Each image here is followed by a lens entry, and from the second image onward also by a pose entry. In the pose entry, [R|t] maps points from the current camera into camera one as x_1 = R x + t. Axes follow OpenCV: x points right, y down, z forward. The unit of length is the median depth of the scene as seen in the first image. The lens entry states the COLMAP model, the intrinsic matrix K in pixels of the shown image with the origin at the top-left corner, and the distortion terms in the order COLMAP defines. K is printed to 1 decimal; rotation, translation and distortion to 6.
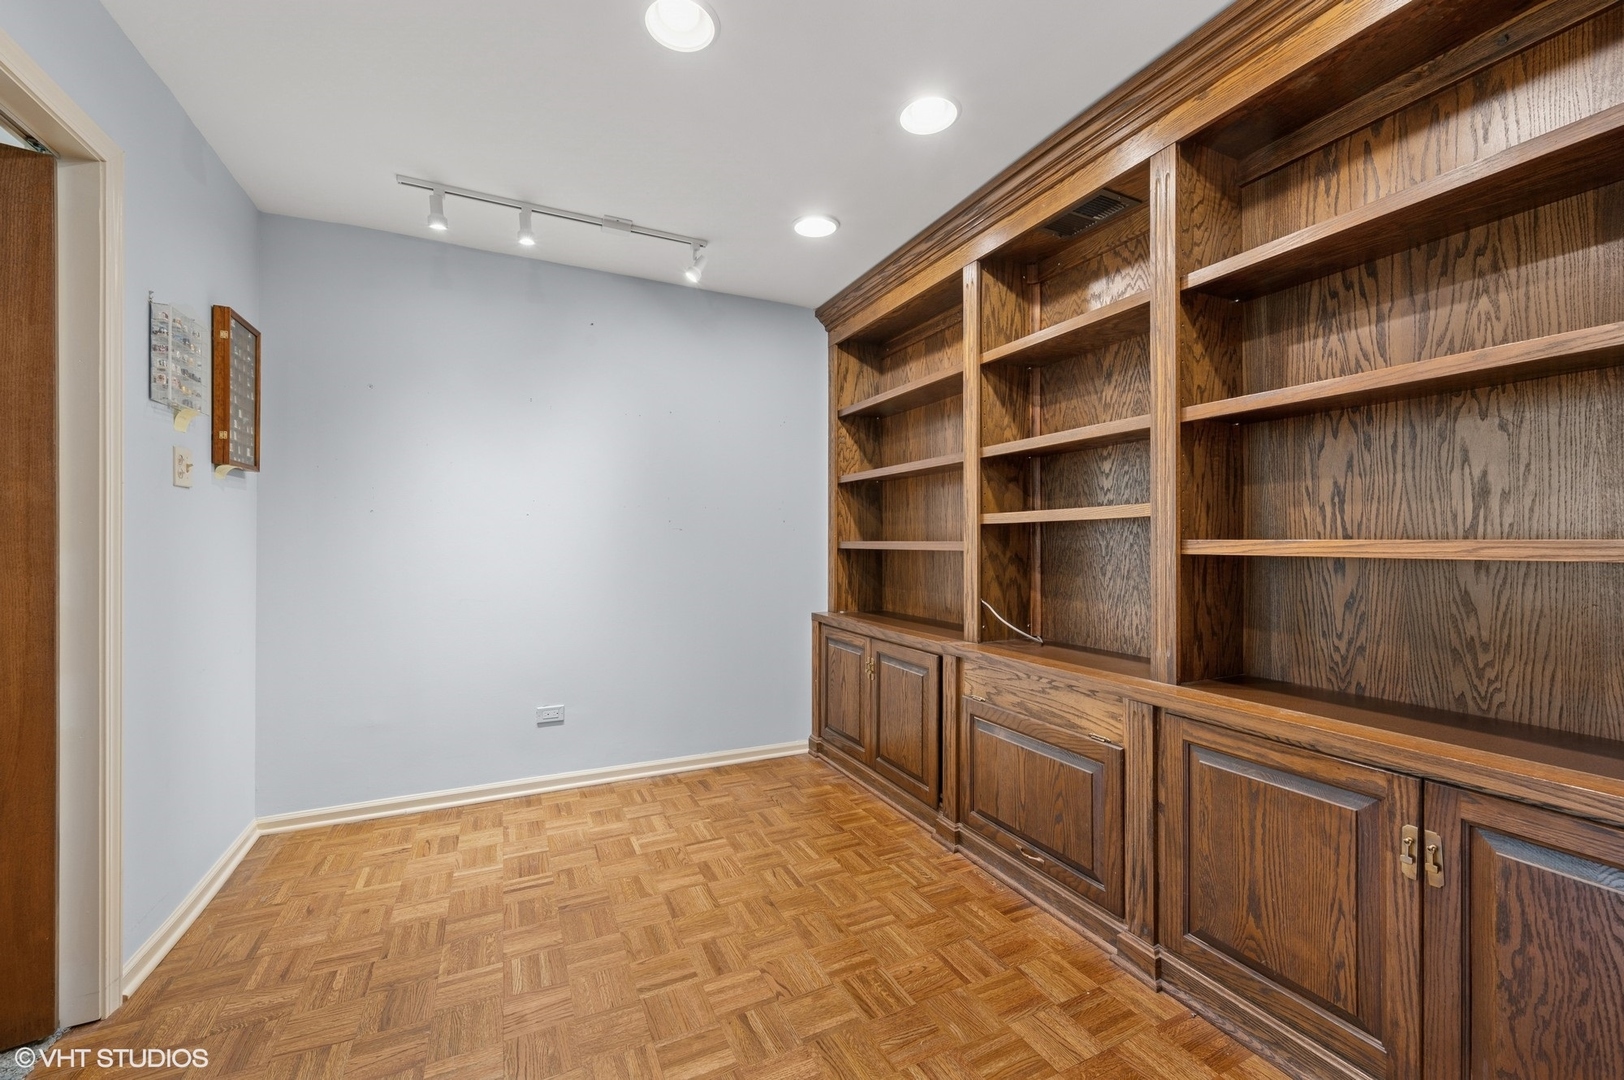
lens RADIAL K [[643.0, 0, 810.9], [0, 643.0, 535.3], [0, 0, 1]] dist [-0.000319, -0.000716]
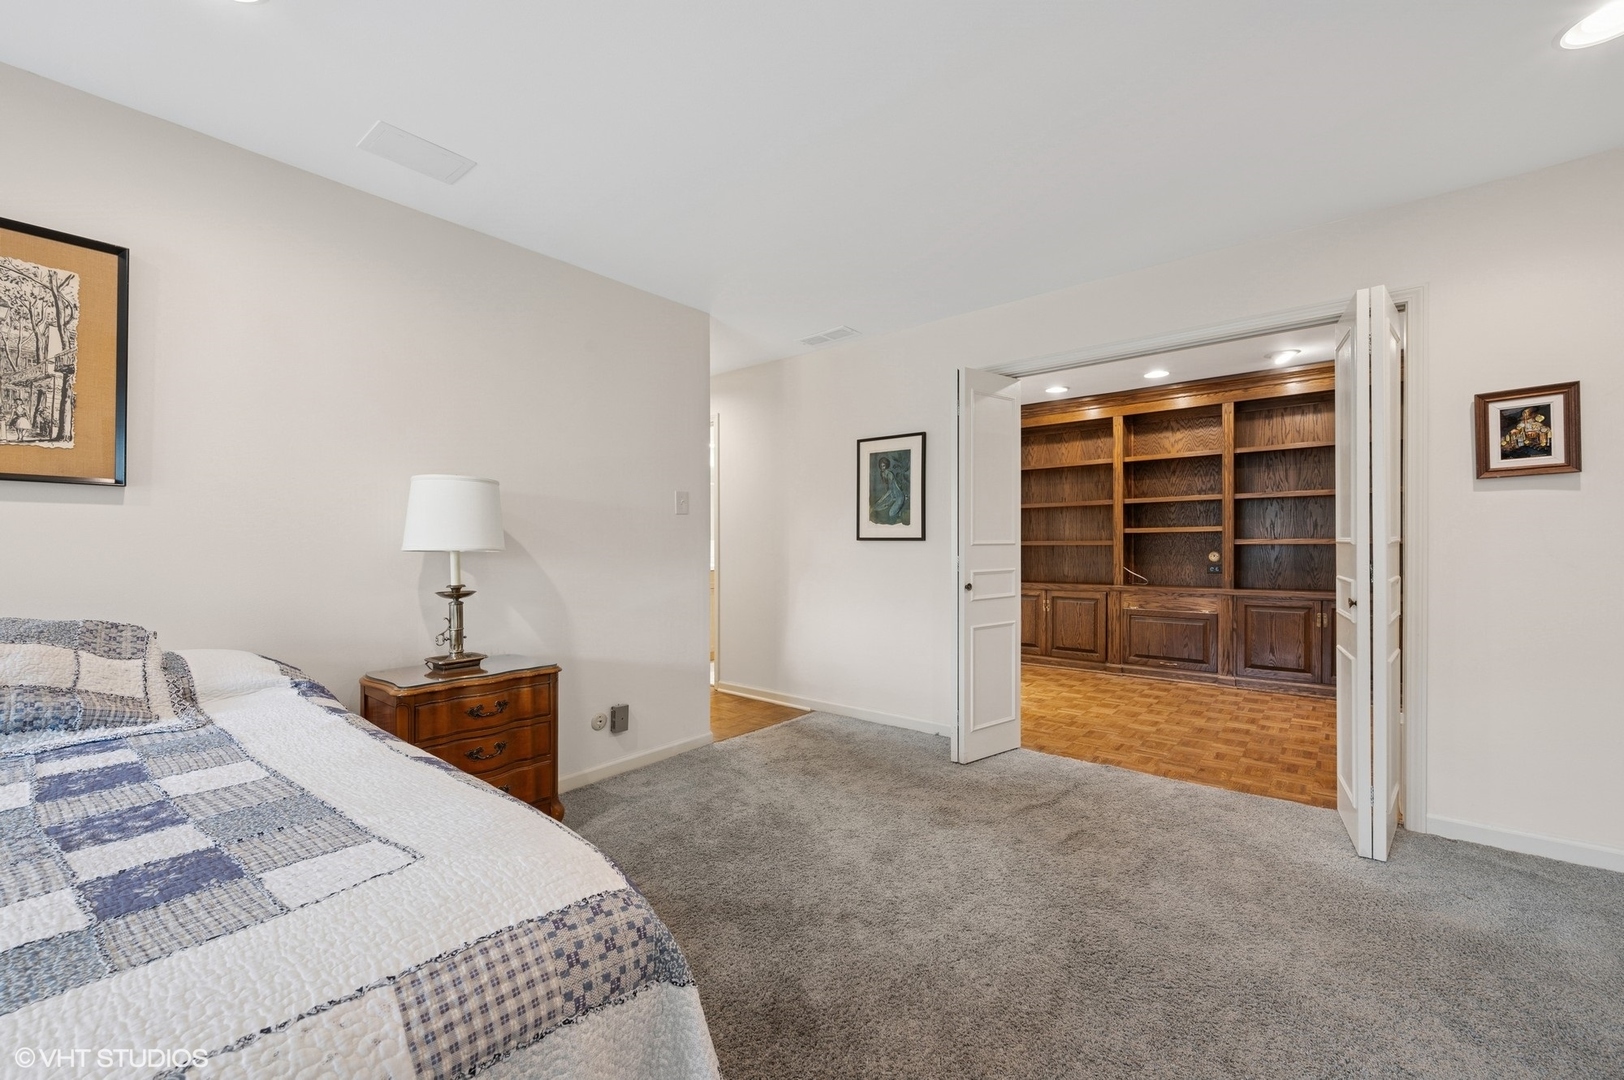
lens RADIAL K [[643.0, 0, 815.9], [0, 643.0, 545.5], [0, 0, 1]] dist [-0.000319, -0.000716]
pose [[0.907165, -0.002487, 0.420767, -2.220236], [0.000033, 0.999983, 0.005840, 0.018390], [-0.420774, -0.005284, 0.907150, -0.788970]]
